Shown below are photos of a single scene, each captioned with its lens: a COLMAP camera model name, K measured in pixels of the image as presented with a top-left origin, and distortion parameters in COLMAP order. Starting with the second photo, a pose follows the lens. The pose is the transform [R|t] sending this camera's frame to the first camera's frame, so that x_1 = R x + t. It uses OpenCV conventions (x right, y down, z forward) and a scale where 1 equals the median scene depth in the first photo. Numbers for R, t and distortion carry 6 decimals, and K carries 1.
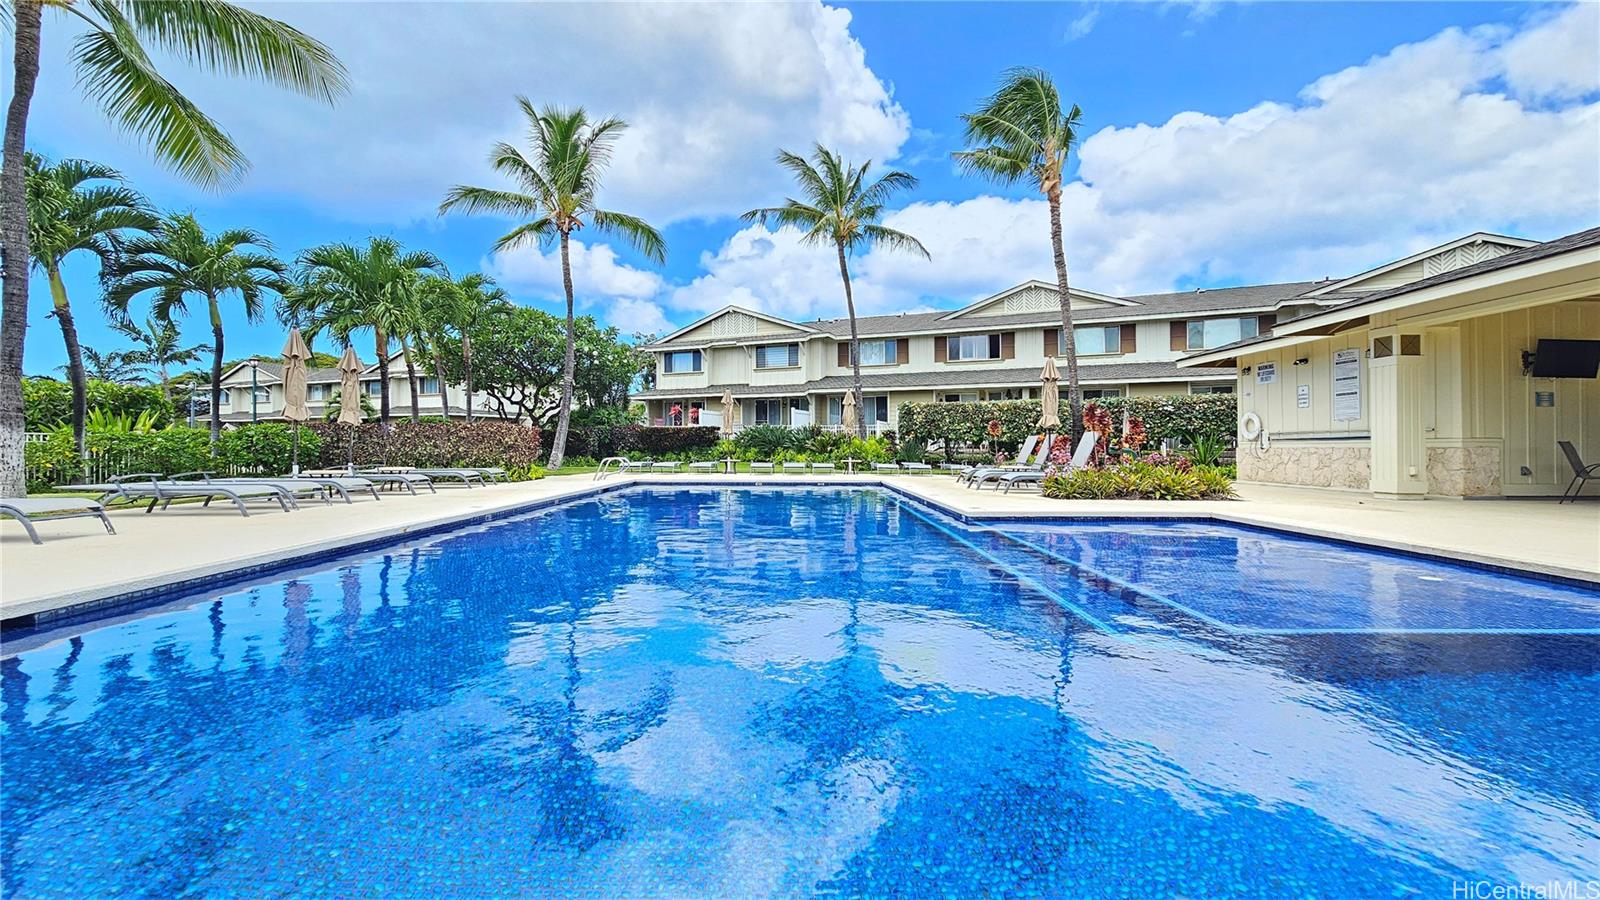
lens RADIAL K [[675.0, 0, 791.3], [0, 675.0, 445.2], [0, 0, 1]] dist [0.007855, 0.000252]
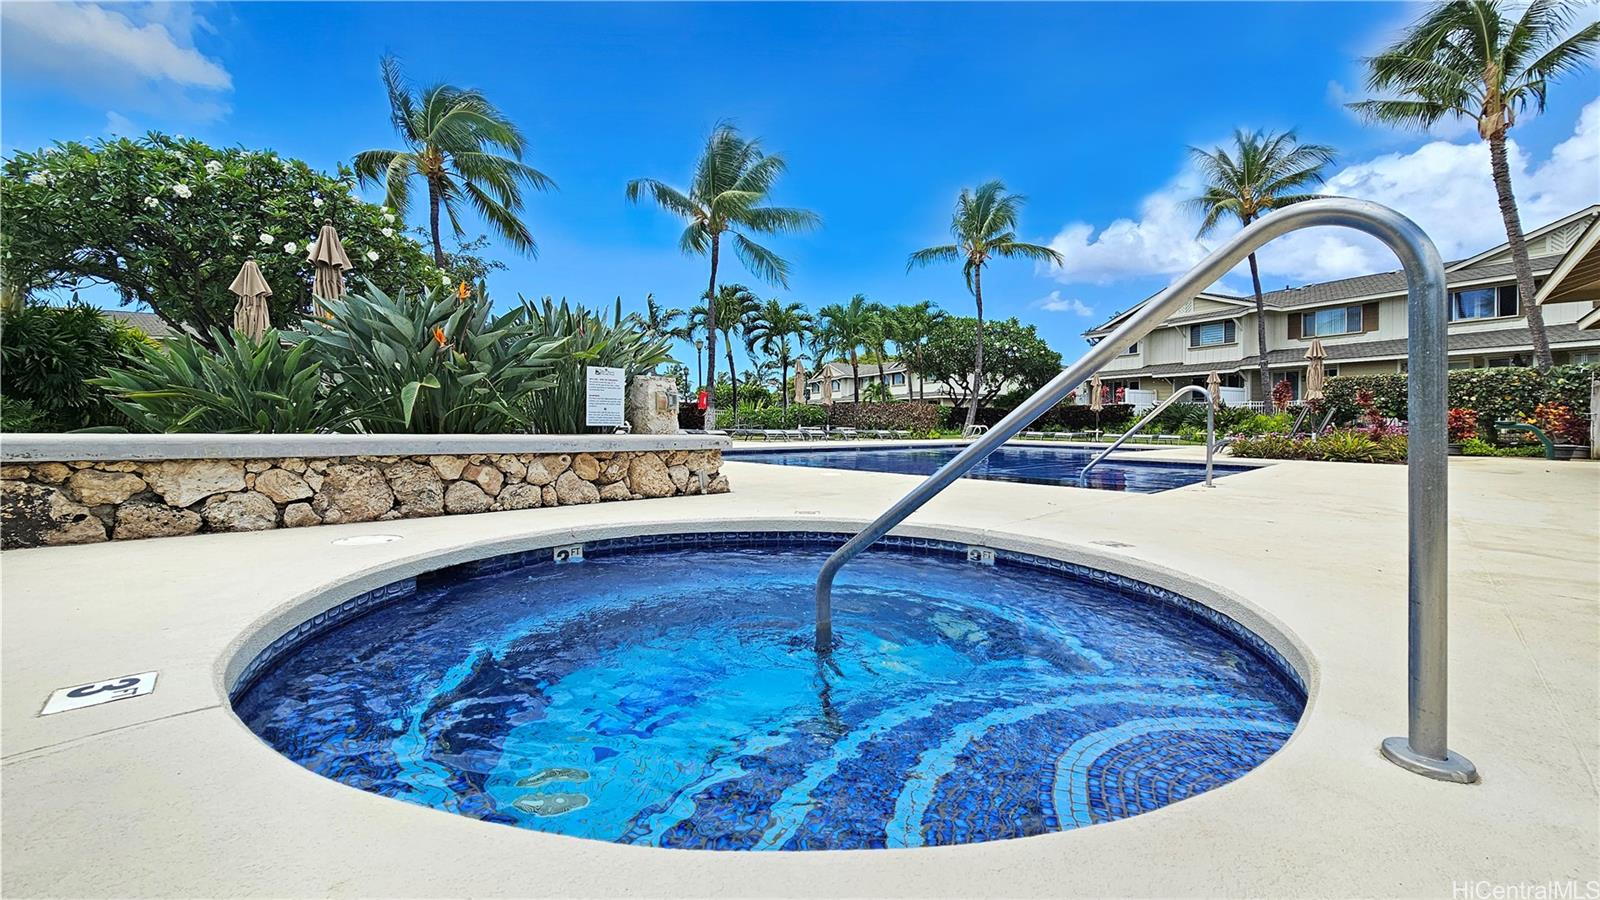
lens RADIAL K [[675.0, 0, 791.3], [0, 675.0, 445.2], [0, 0, 1]] dist [0.007855, 0.000252]
pose [[0.728910, 0.030542, -0.683927, 0.401984], [-0.012088, 0.999423, 0.031747, 0.018014], [0.684502, -0.014873, 0.728859, -0.319370]]
